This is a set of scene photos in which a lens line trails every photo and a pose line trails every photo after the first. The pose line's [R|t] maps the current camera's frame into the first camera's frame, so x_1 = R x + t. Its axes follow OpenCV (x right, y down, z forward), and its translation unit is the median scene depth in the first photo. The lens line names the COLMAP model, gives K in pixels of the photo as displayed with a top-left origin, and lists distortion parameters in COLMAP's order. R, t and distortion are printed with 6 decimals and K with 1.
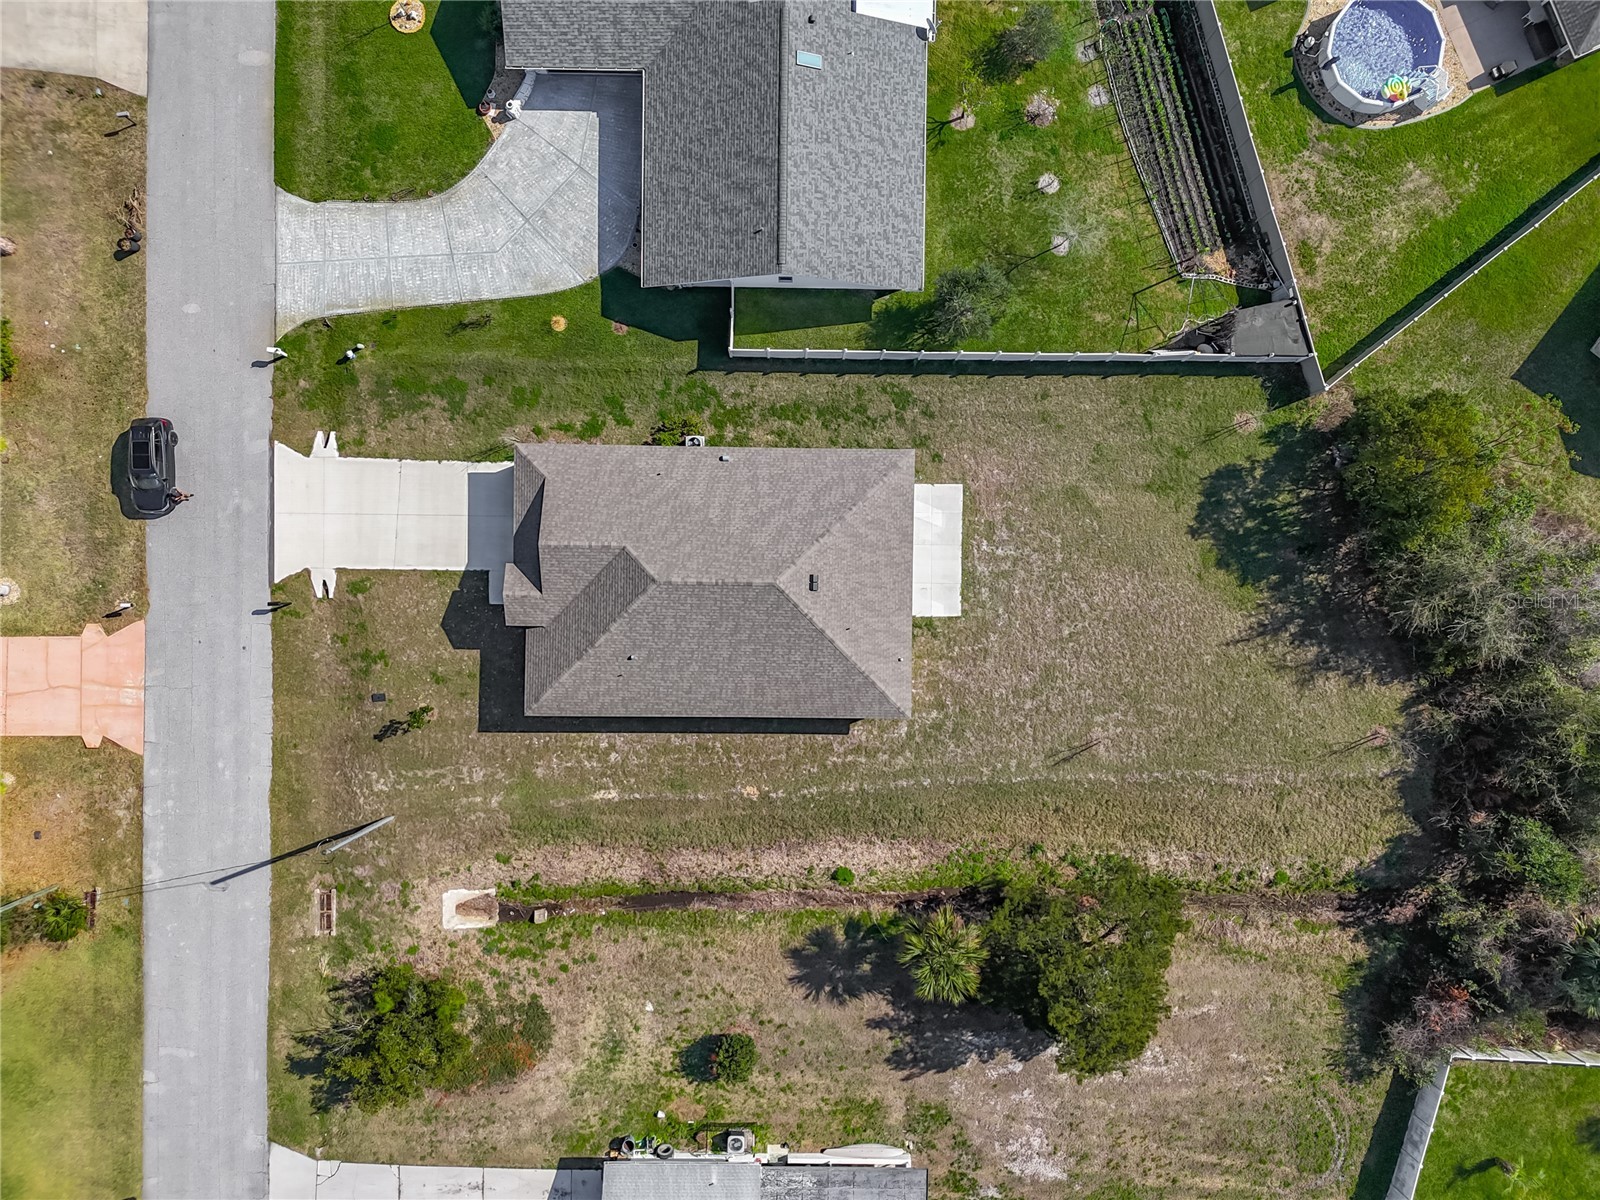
lens RADIAL K [[1169.5, 0, 804.4], [0, 1169.5, 604.9], [0, 0, 1]] dist [0.063673, -0.056758]
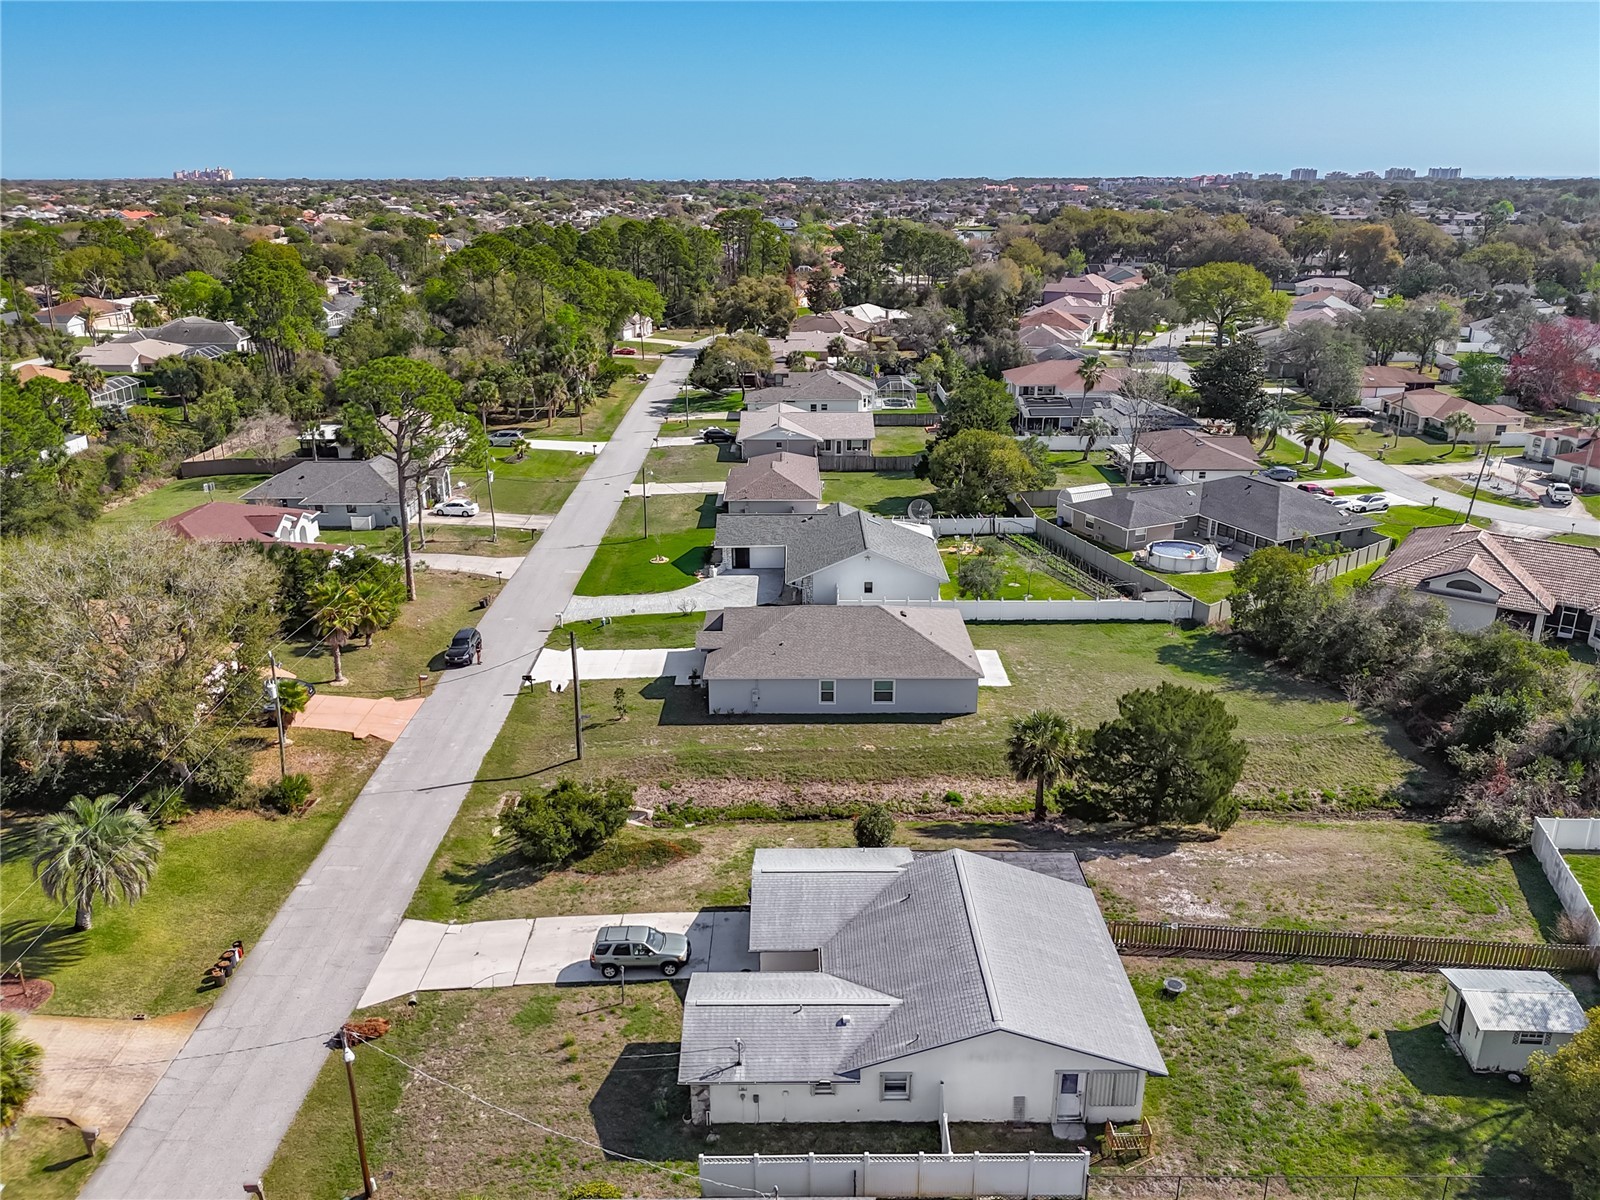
lens RADIAL K [[1184.6, 0, 804.1], [0, 1184.6, 615.7], [0, 0, 1]] dist [0.088241, -0.137463]
pose [[0.999709, -0.019026, 0.014800, -0.131702], [0.020415, 0.341870, -0.939526, 1.298382], [0.012816, 0.939555, 0.342159, 0.435513]]
